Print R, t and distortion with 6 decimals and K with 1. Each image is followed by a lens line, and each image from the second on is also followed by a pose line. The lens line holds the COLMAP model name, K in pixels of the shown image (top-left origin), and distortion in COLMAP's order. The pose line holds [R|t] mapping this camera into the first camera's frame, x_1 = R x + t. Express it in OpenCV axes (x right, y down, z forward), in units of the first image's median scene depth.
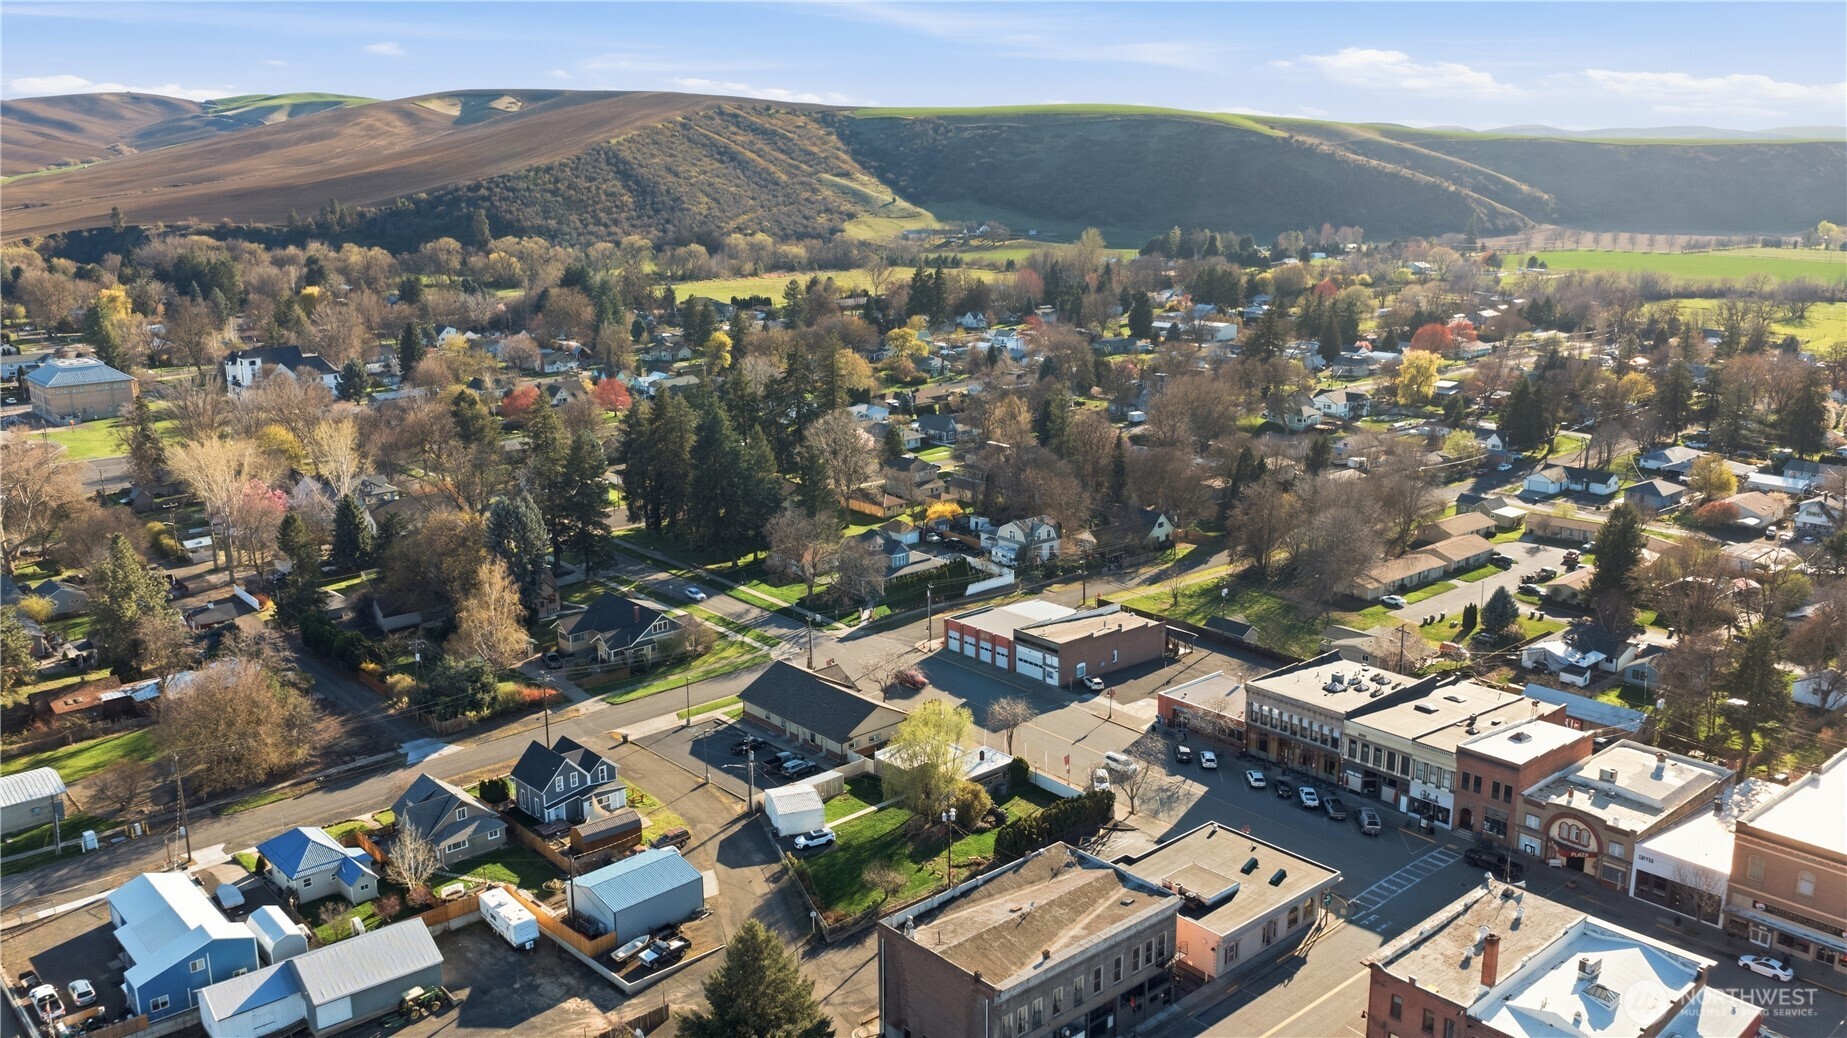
lens RADIAL K [[1530.6, 0, 923.5], [0, 1530.6, 519.0], [0, 0, 1]] dist [0.040855, -0.076272]
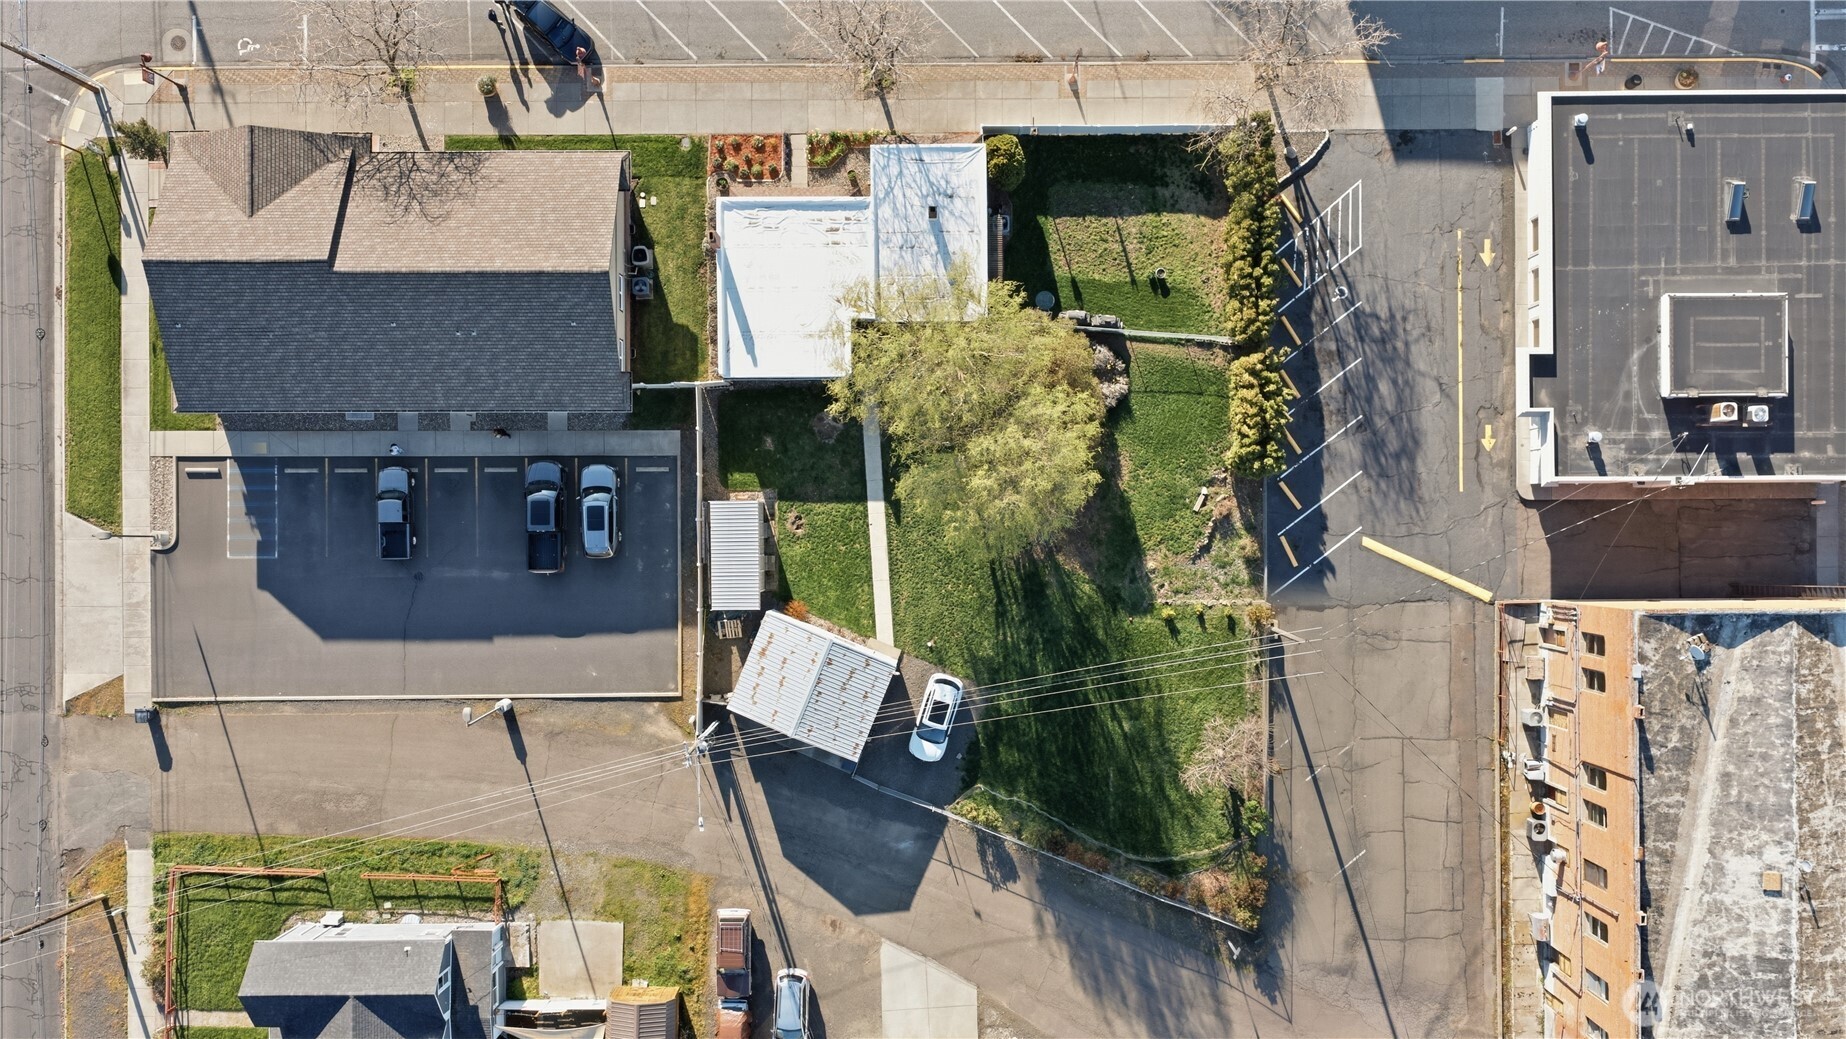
lens RADIAL K [[1529.8, 0, 923.0], [0, 1529.8, 519.5], [0, 0, 1]] dist [0.040855, -0.076272]
pose [[0.657966, -0.753046, 0.001601, -0.022066], [0.180554, 0.159821, 0.970493, -0.199392], [-0.731082, -0.638263, 0.241123, 0.726995]]
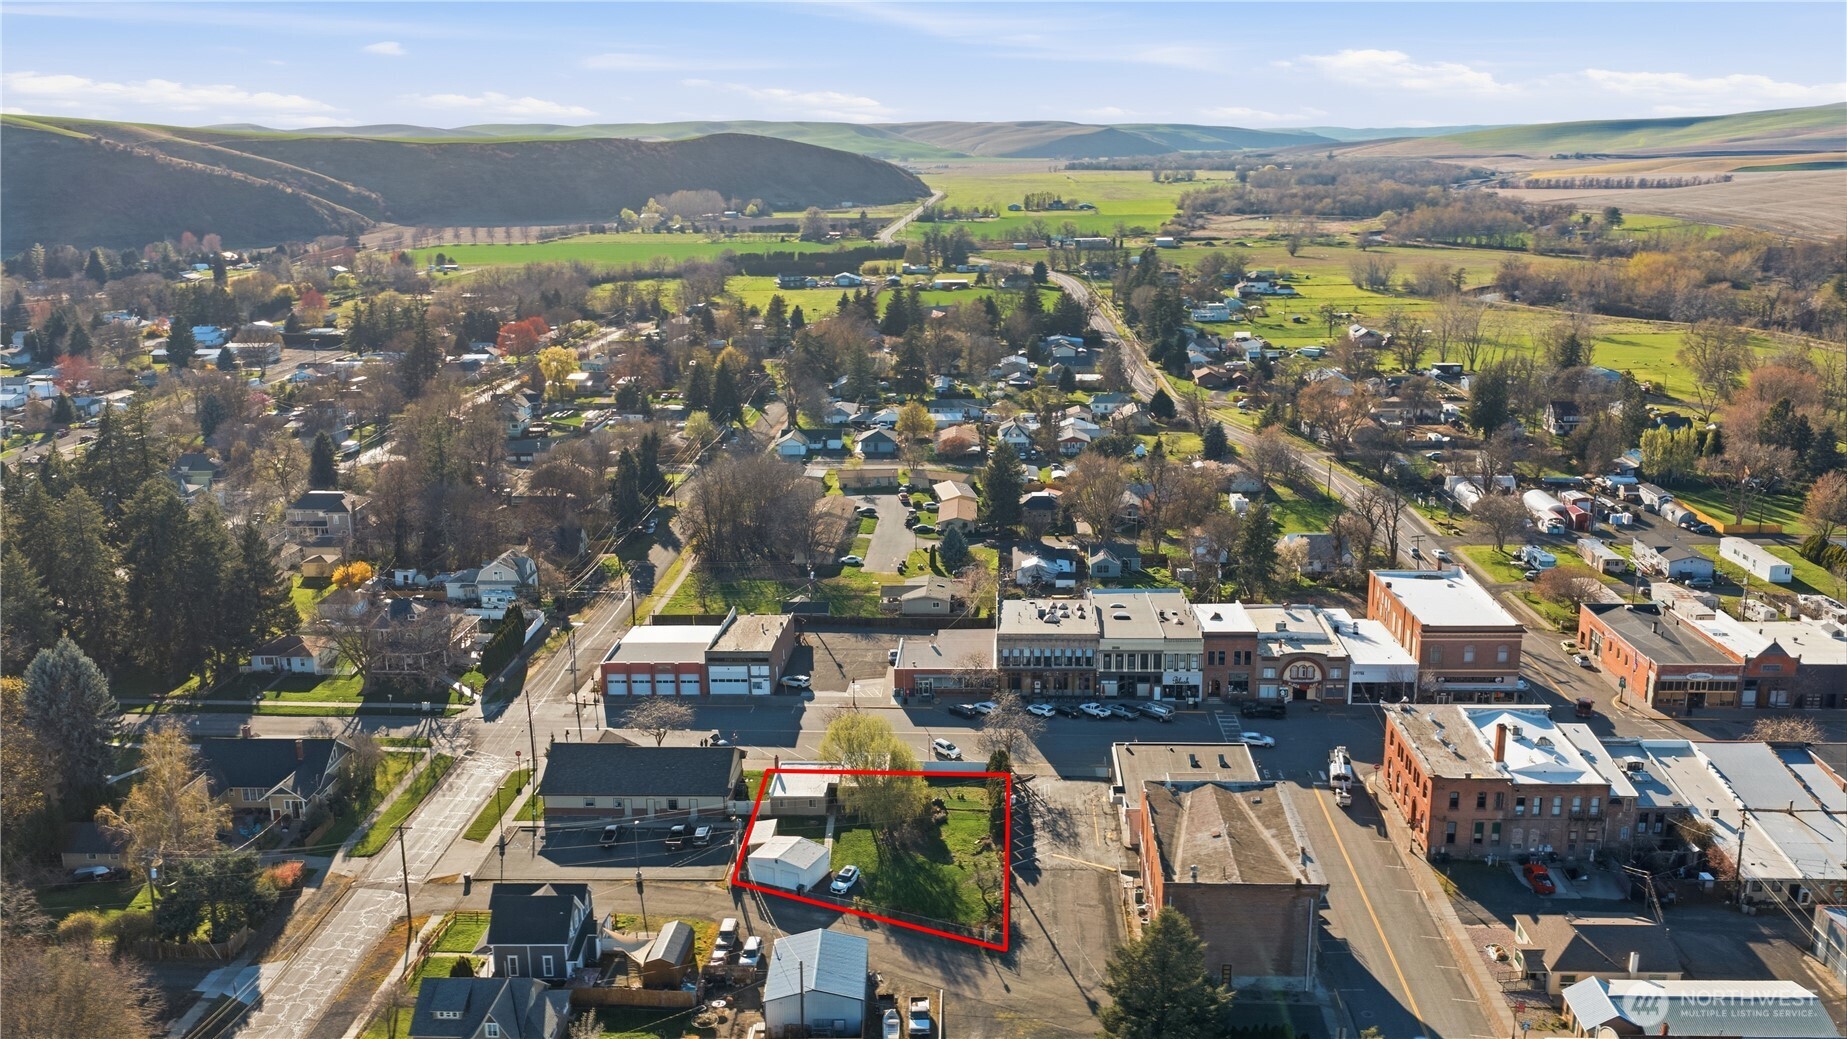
lens RADIAL K [[1530.6, 0, 923.5], [0, 1530.6, 519.5], [0, 0, 1]] dist [0.040855, -0.076272]
pose [[0.701952, -0.181073, 0.688822, -0.515812], [0.180197, 0.980828, 0.074201, -0.059802], [-0.689052, 0.072038, 0.721123, 0.198928]]
